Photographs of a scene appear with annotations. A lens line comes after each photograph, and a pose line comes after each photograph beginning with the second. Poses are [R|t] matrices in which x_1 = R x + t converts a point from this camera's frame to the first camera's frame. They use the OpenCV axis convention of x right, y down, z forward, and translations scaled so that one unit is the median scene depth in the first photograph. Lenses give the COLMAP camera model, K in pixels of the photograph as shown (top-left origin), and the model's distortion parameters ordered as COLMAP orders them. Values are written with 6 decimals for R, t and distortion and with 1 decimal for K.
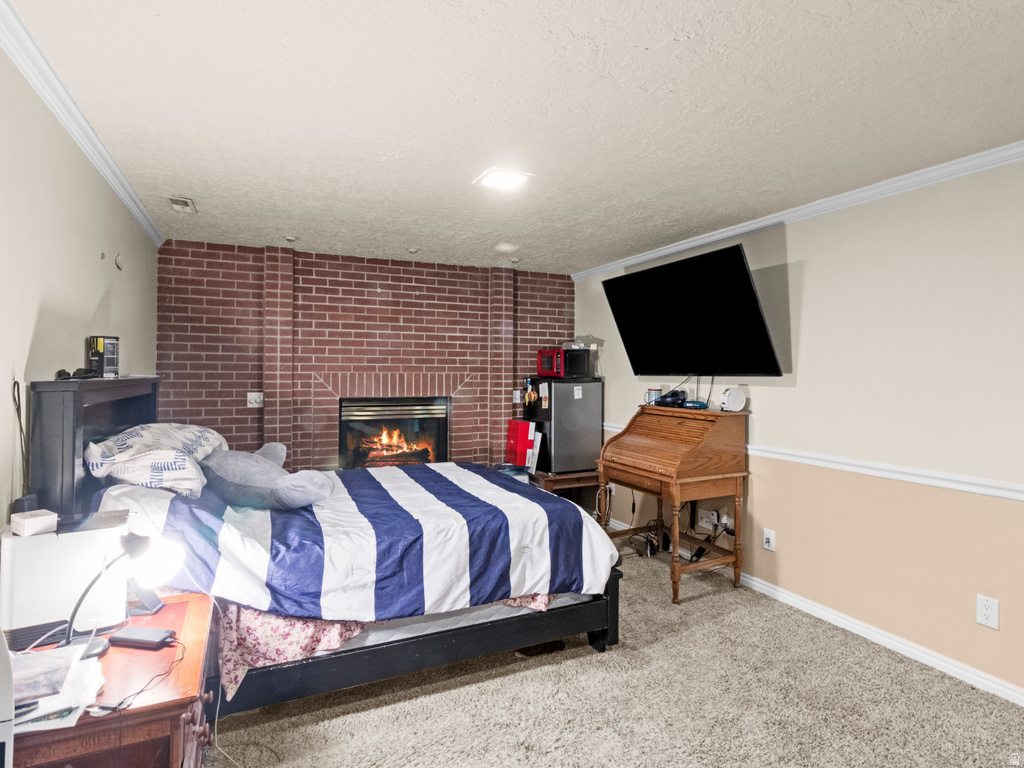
lens RADIAL K [[544.3, 0, 514.0], [0, 544.3, 377.0], [0, 0, 1]] dist [0.000789, 0.000515]
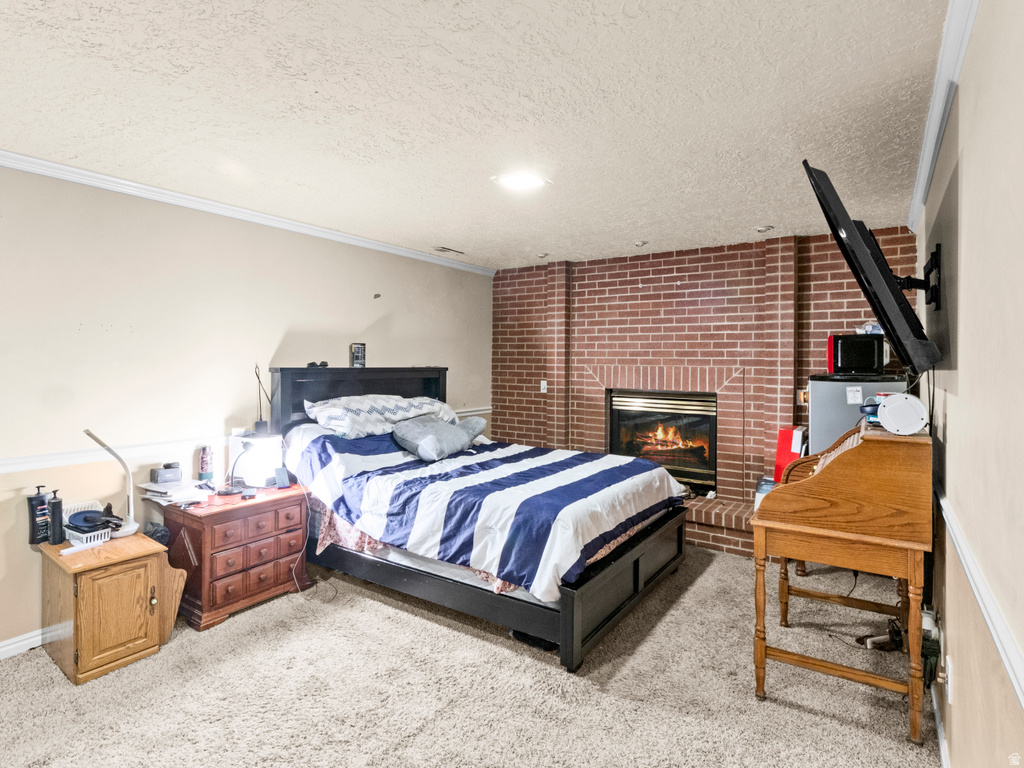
lens RADIAL K [[552.8, 0, 512.4], [0, 552.8, 369.7], [0, 0, 1]] dist [-0.005913, -0.000213]
pose [[0.513368, 0.011467, -0.858092, 0.534814], [-0.013908, 0.999891, 0.005041, -0.002324], [0.858056, 0.009346, 0.513471, 0.262363]]
